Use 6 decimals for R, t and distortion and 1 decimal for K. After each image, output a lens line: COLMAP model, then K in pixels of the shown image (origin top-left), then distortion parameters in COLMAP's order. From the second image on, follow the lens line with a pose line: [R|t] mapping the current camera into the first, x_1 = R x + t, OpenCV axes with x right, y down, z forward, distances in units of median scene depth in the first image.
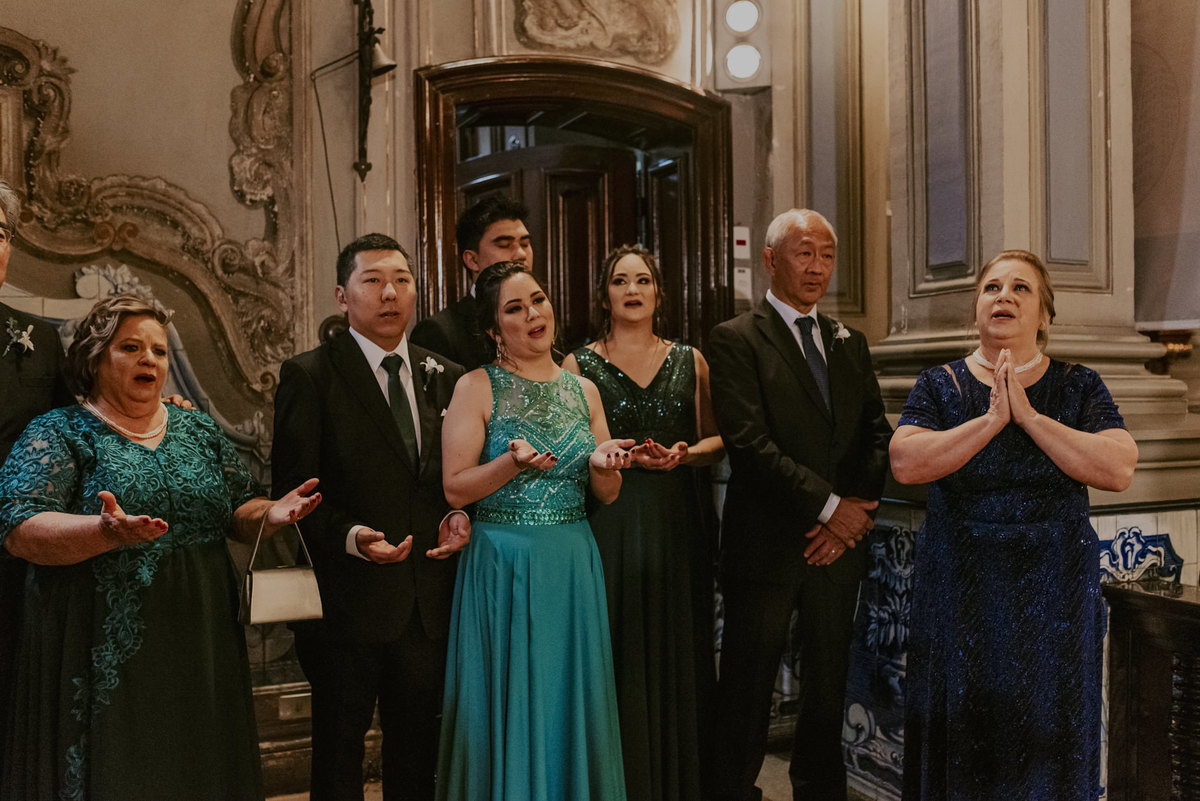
lens RADIAL K [[1192.7, 0, 598.5], [0, 1192.7, 397.4], [0, 0, 1]] dist [0.027785, 0.000000]
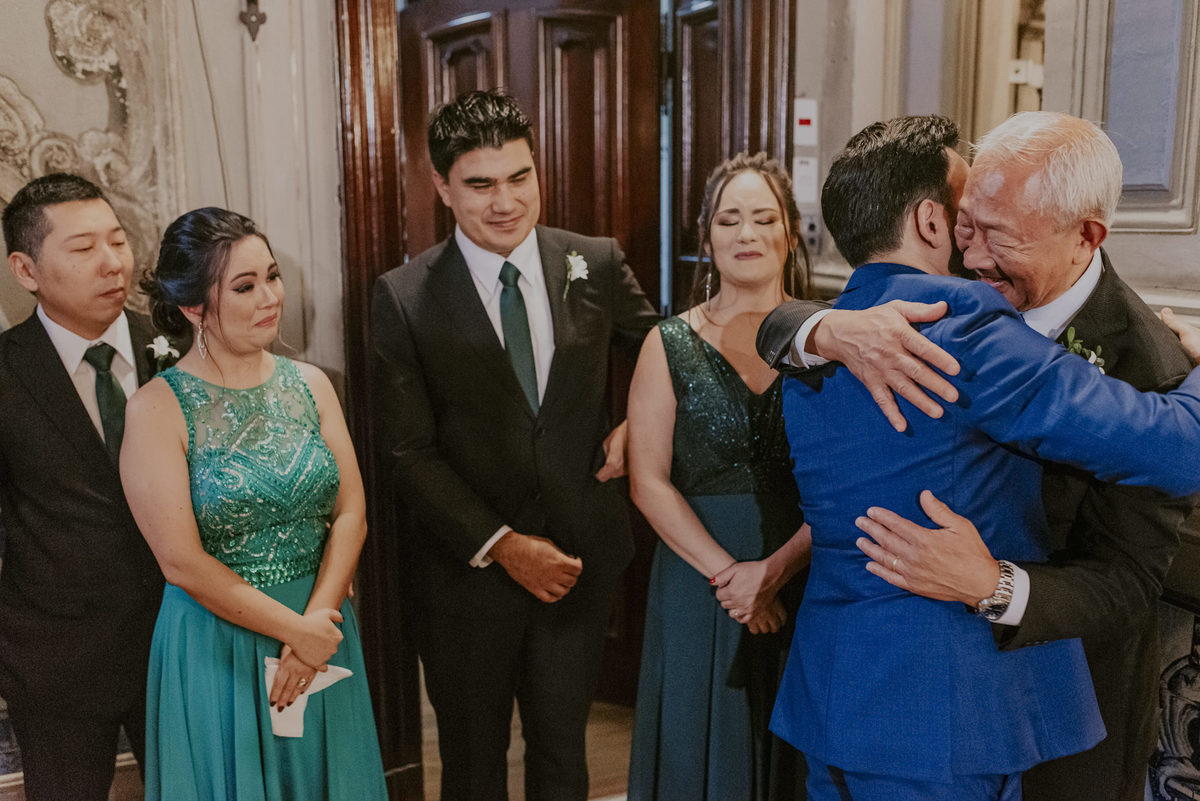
lens RADIAL K [[1192.7, 0, 601.6], [0, 1192.7, 404.4], [0, 0, 1]] dist [0.027785, 0.000000]
pose [[0.999554, 0.010045, -0.028115, 0.022700], [-0.005520, 0.987641, 0.156635, -0.085875], [0.029341, -0.156410, 0.987256, 0.305460]]
